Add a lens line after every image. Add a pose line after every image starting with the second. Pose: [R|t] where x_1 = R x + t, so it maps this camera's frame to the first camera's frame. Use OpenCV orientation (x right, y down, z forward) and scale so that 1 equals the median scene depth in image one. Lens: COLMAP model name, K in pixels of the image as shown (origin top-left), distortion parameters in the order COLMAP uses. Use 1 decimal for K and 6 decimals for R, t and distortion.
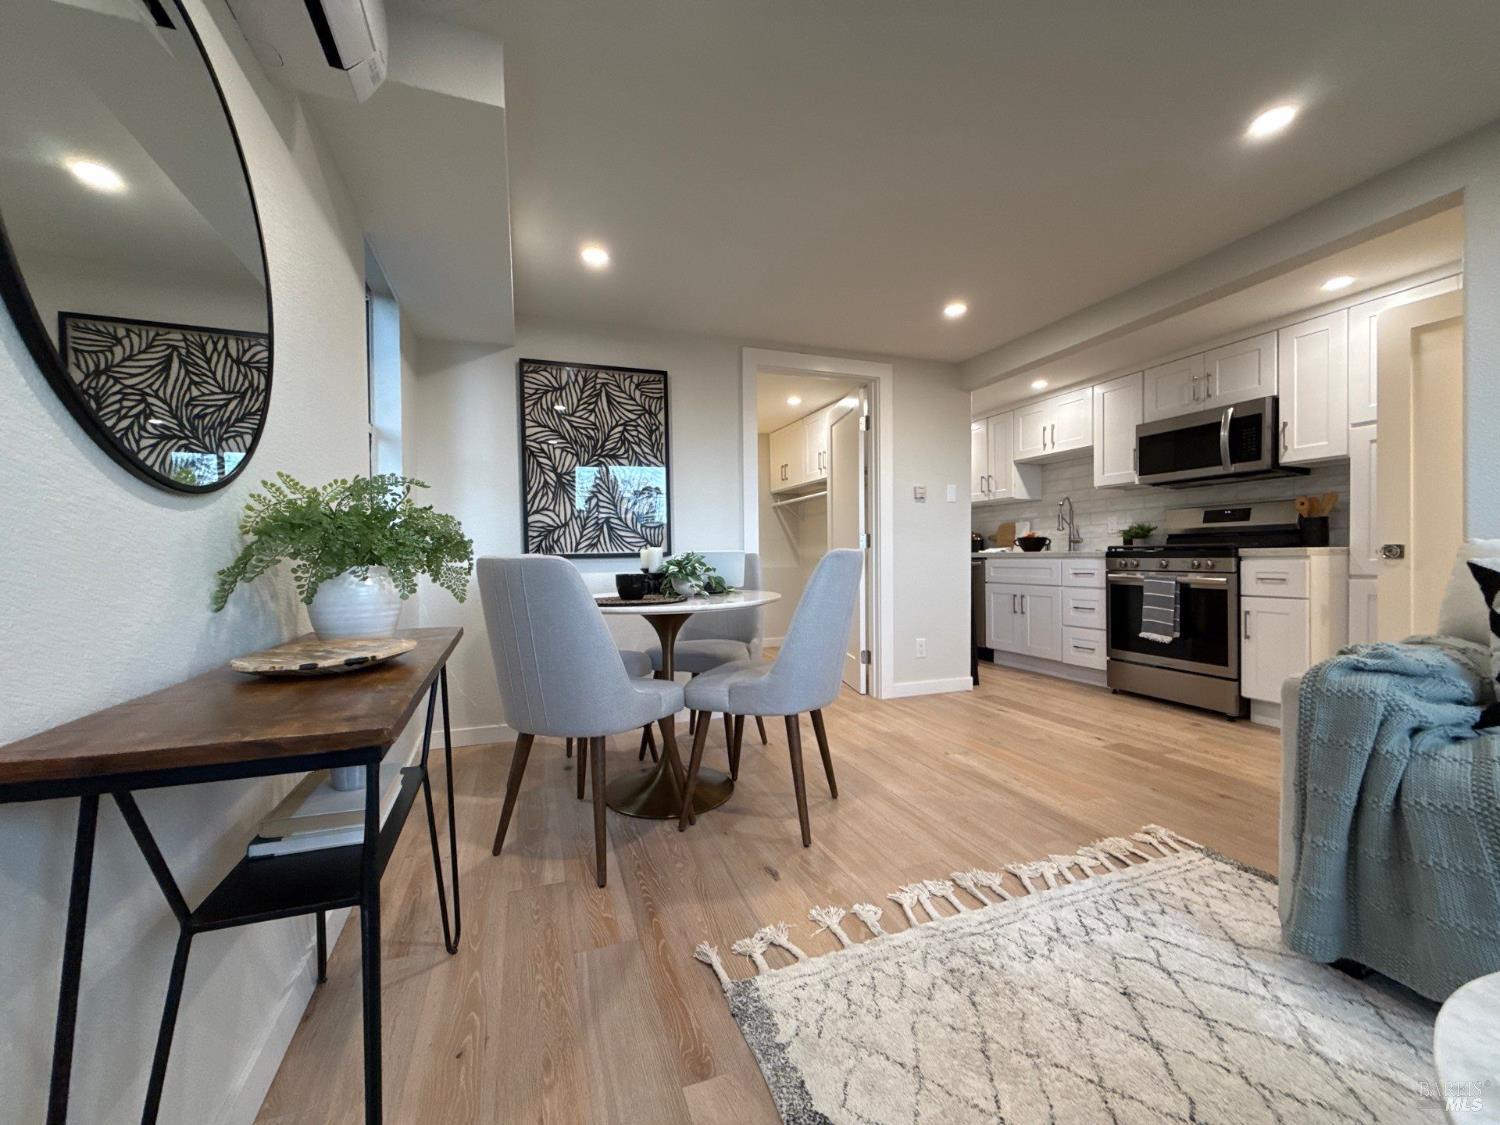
lens RADIAL K [[596.0, 0, 752.3], [0, 596.0, 563.2], [0, 0, 1]] dist [0.000414, -0.000253]
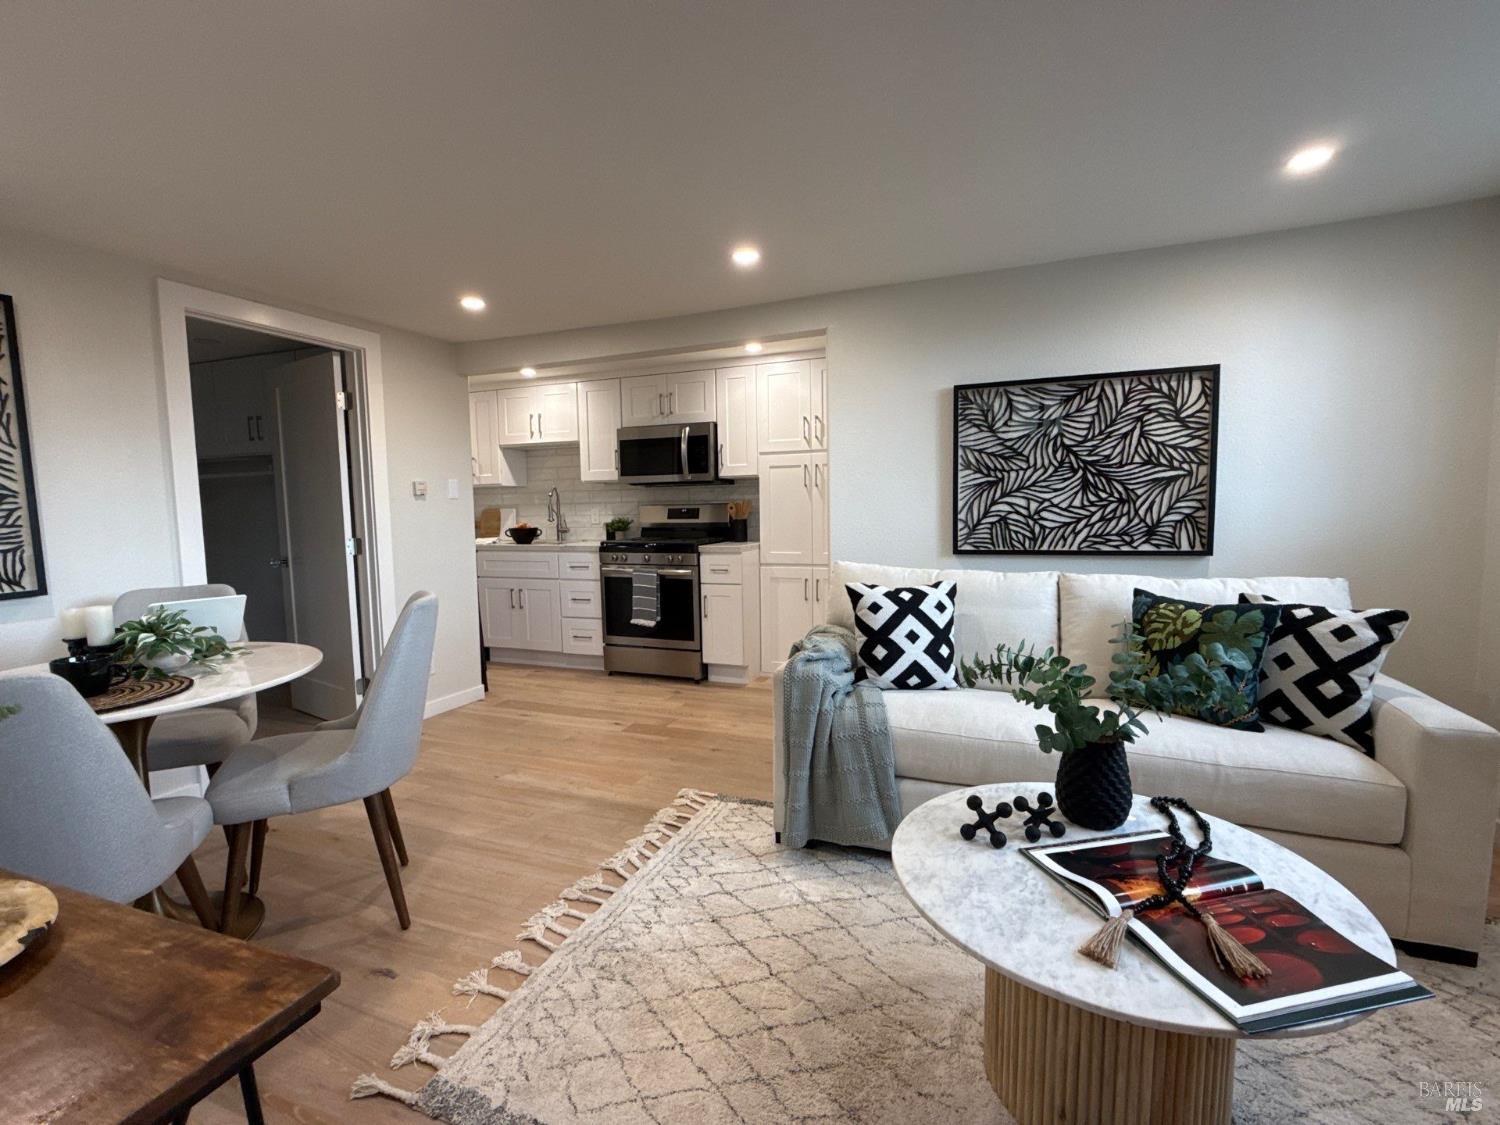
lens RADIAL K [[684.2, 0, 749.9], [0, 684.2, 568.7], [0, 0, 1]] dist [0.000312, -0.000084]
pose [[0.674179, -0.065981, 0.735615, -0.169688], [0.017700, 0.997159, 0.073218, -0.082589], [-0.738356, -0.036342, 0.673431, -0.042433]]
